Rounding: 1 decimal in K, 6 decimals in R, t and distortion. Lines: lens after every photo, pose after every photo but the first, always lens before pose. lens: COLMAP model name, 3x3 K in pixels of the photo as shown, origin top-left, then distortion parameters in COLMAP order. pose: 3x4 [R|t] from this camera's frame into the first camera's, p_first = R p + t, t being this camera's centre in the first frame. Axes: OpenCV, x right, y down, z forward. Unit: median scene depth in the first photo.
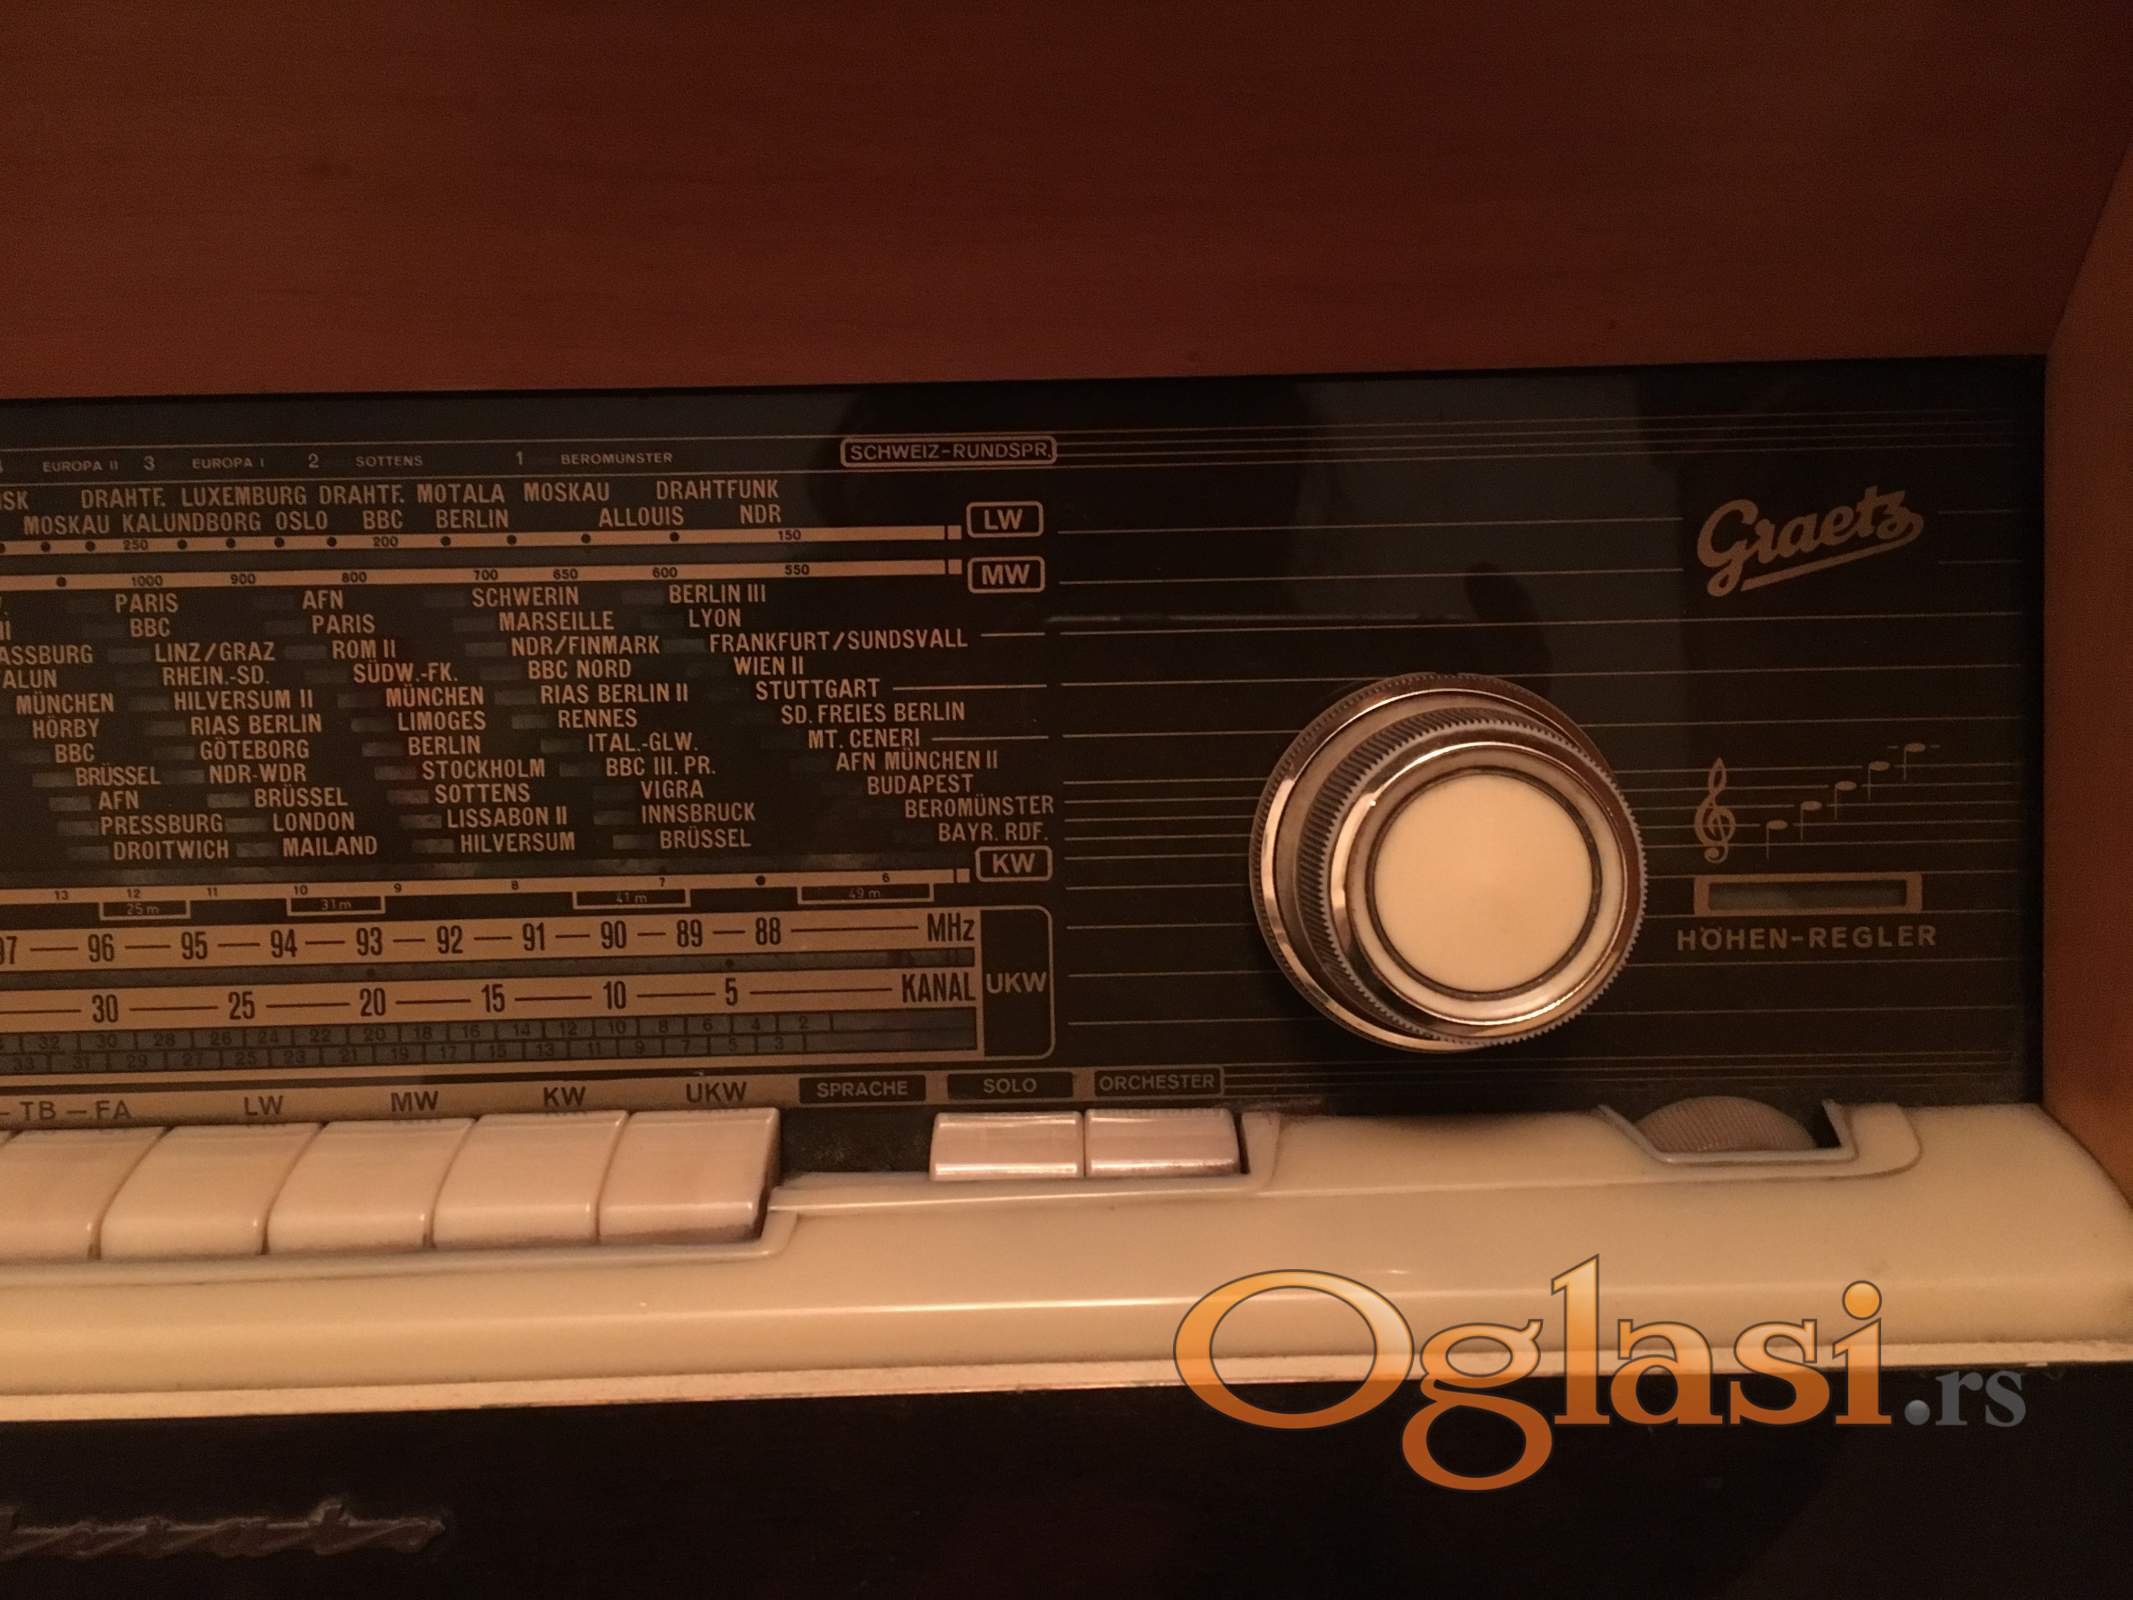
lens RADIAL K [[1842.4, 0, 1061.2], [0, 1842.4, 791.3], [0, 0, 1]] dist [0.087264, -0.132384]
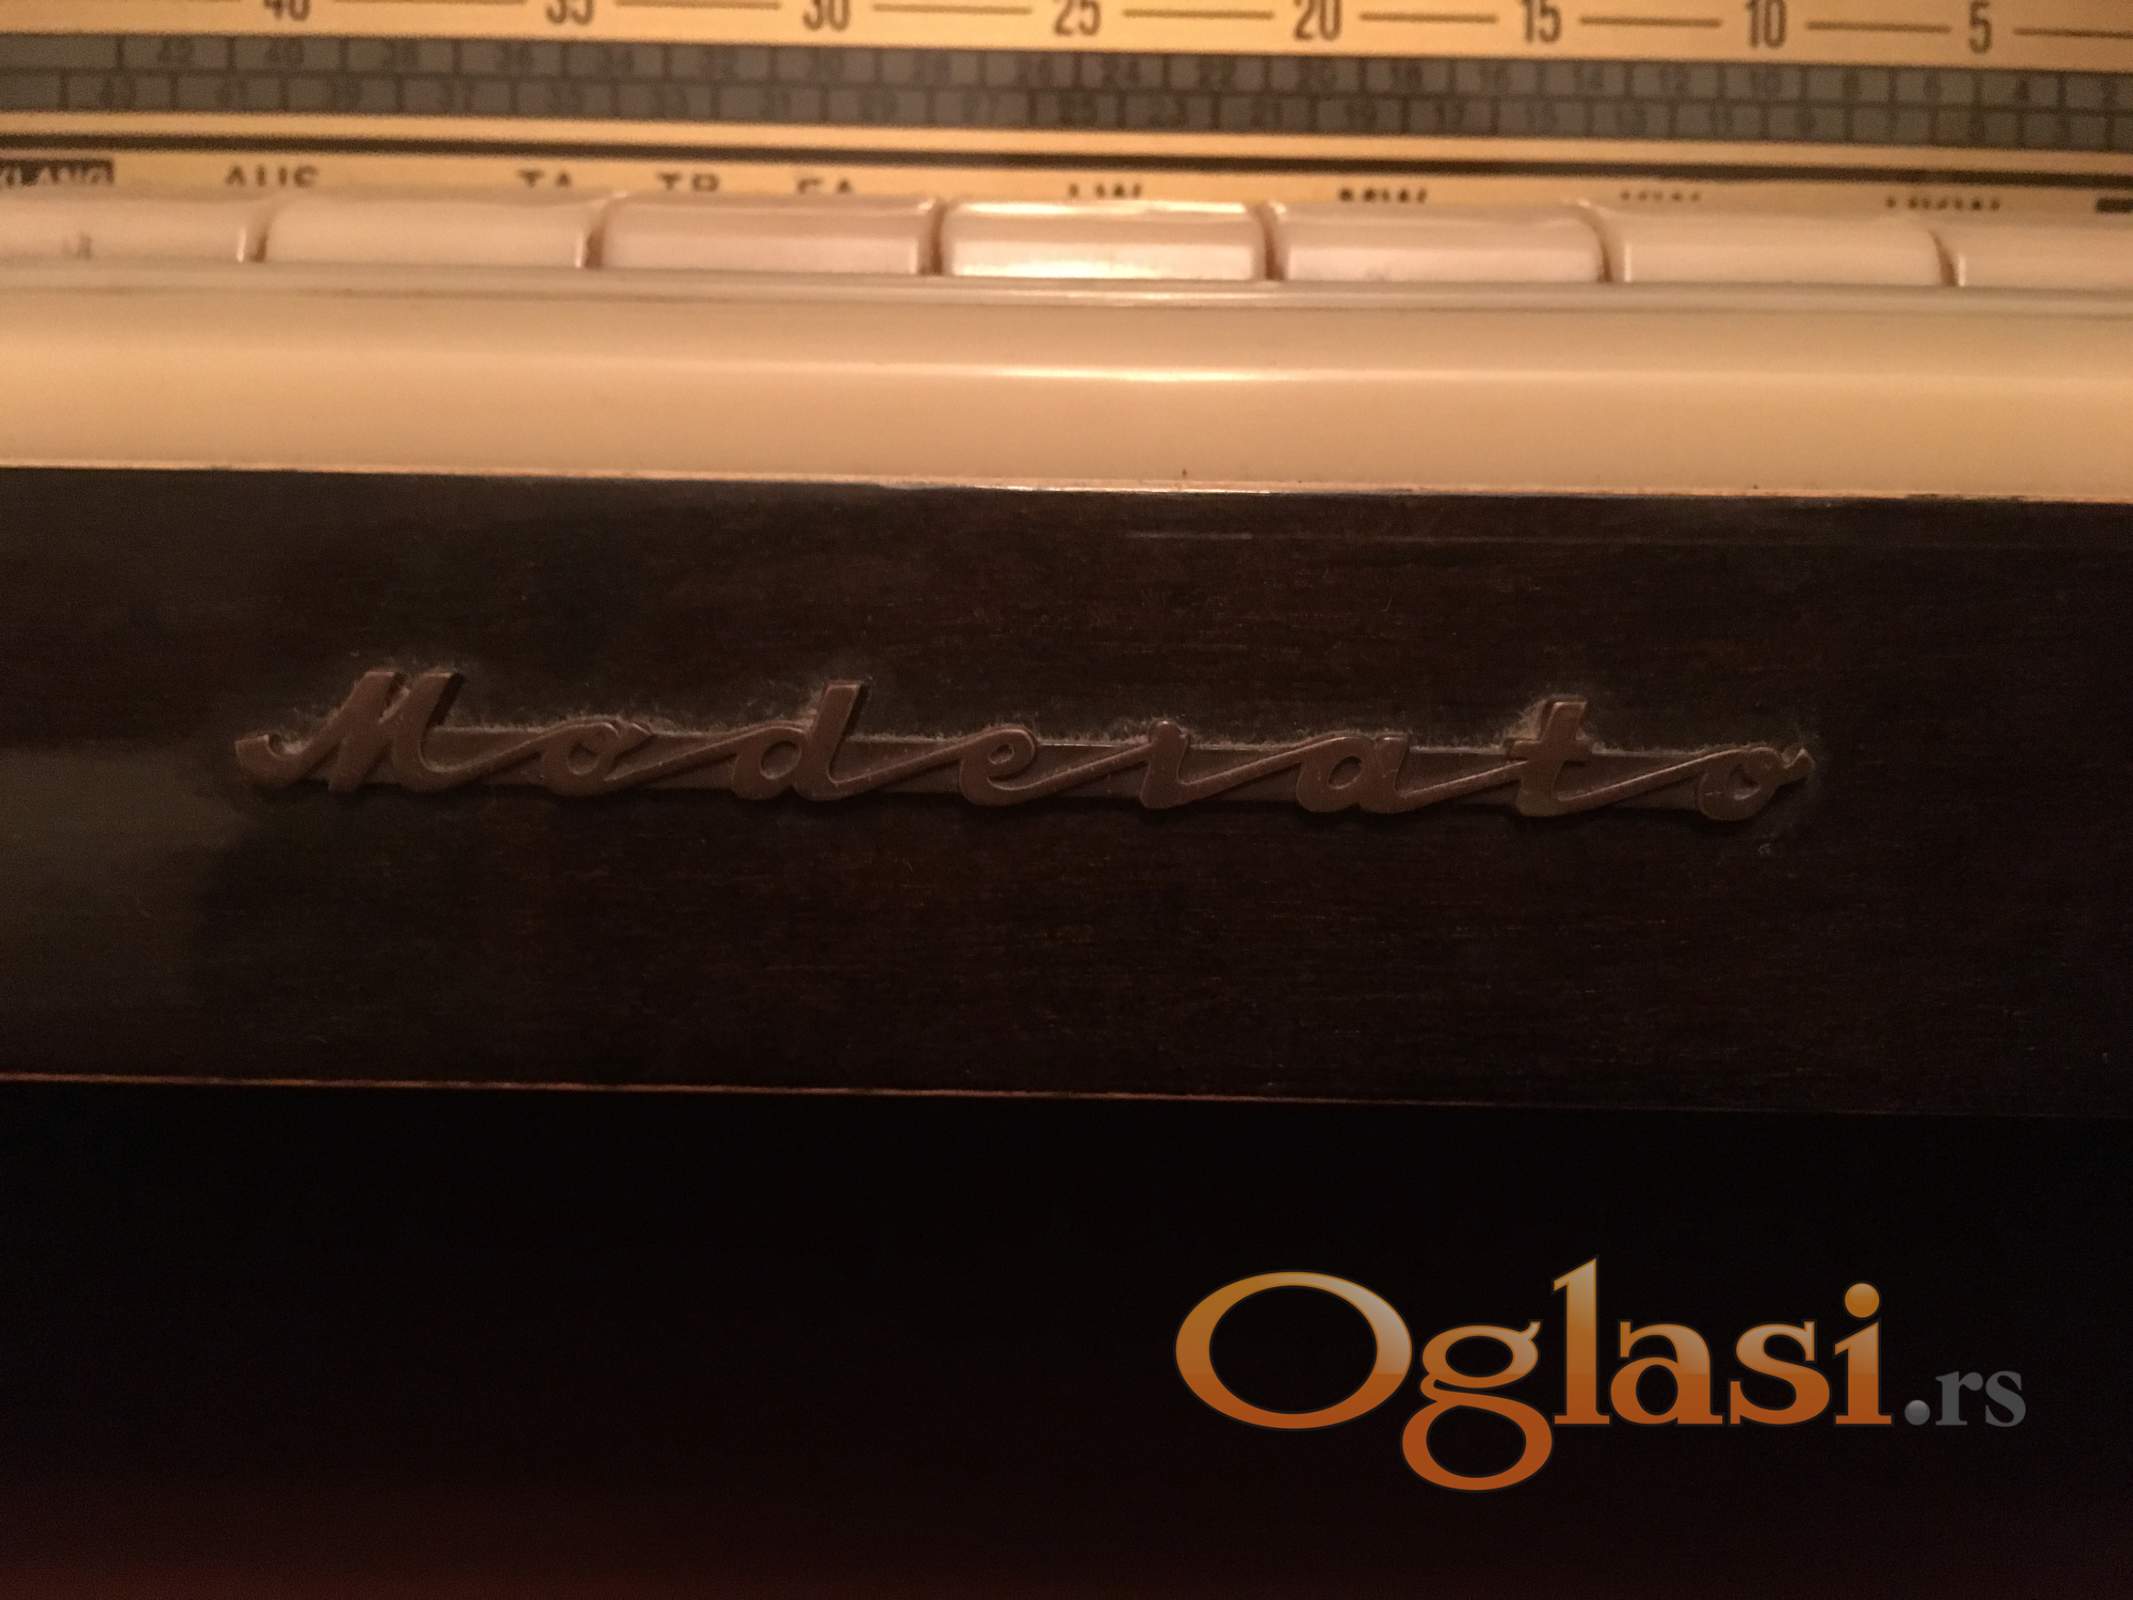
lens RADIAL K [[1842.4, 0, 1061.2], [0, 1842.4, 791.3], [0, 0, 1]] dist [0.087264, -0.132384]
pose [[0.998956, 0.045509, -0.003939, -0.434243], [-0.045618, 0.998366, -0.034418, 0.361834], [0.002366, 0.034562, 0.999400, 0.472047]]
